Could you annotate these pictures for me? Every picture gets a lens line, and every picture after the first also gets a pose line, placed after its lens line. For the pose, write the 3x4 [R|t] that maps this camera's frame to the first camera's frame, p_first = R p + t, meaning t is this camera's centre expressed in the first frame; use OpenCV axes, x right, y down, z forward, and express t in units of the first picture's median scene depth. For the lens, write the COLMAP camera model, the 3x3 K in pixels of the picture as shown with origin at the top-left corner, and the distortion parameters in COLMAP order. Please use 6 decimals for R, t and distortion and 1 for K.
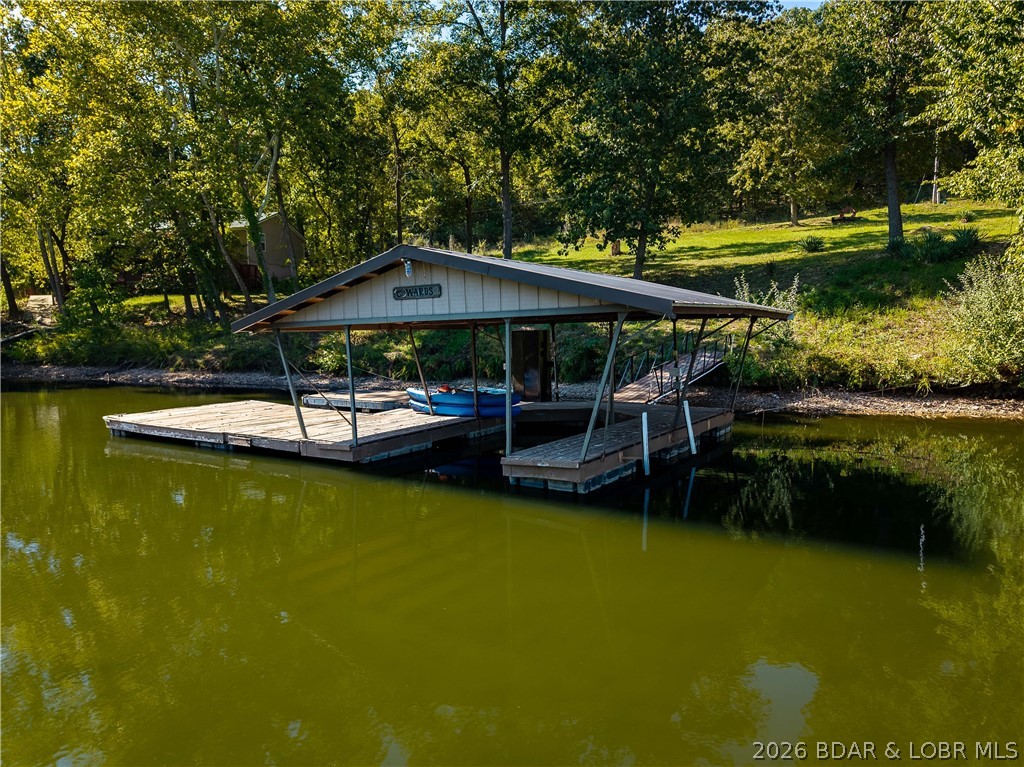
lens RADIAL K [[688.6, 0, 508.9], [0, 688.6, 382.7], [0, 0, 1]] dist [0.037929, -0.042524]
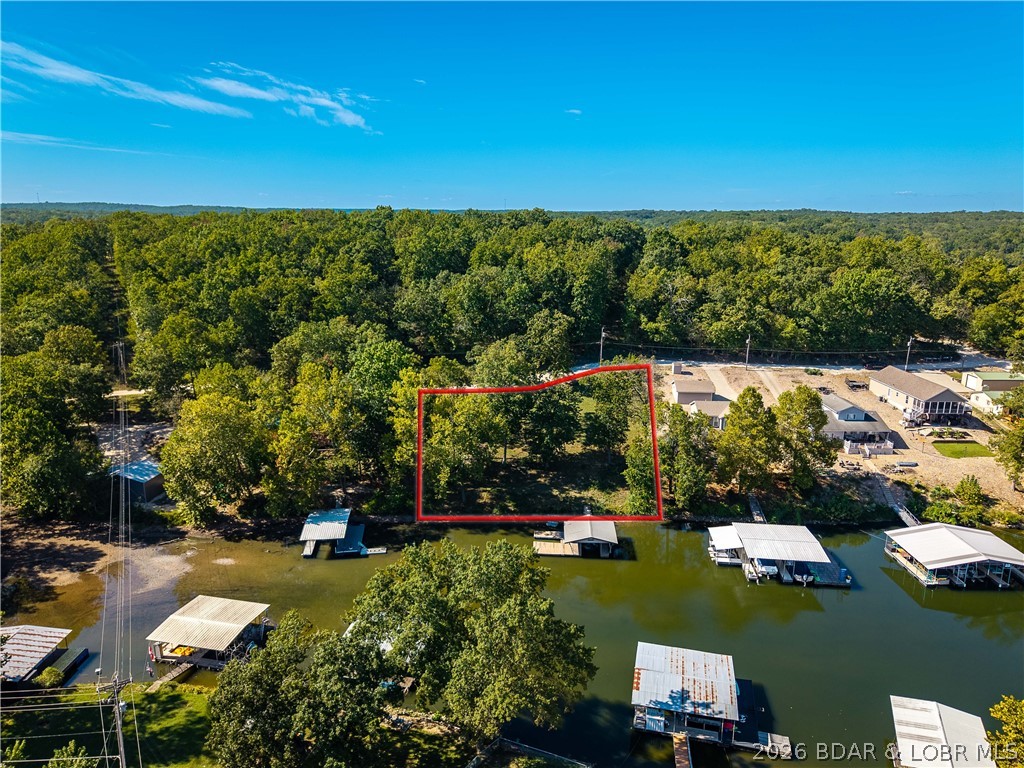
lens RADIAL K [[692.1, 0, 508.6], [0, 692.1, 380.5], [0, 0, 1]] dist [0.003586, -0.000392]
pose [[0.878196, -0.102684, 0.467148, -2.858055], [0.022998, 0.984619, 0.173196, -2.118320], [-0.477747, -0.141356, 0.867050, -3.444781]]
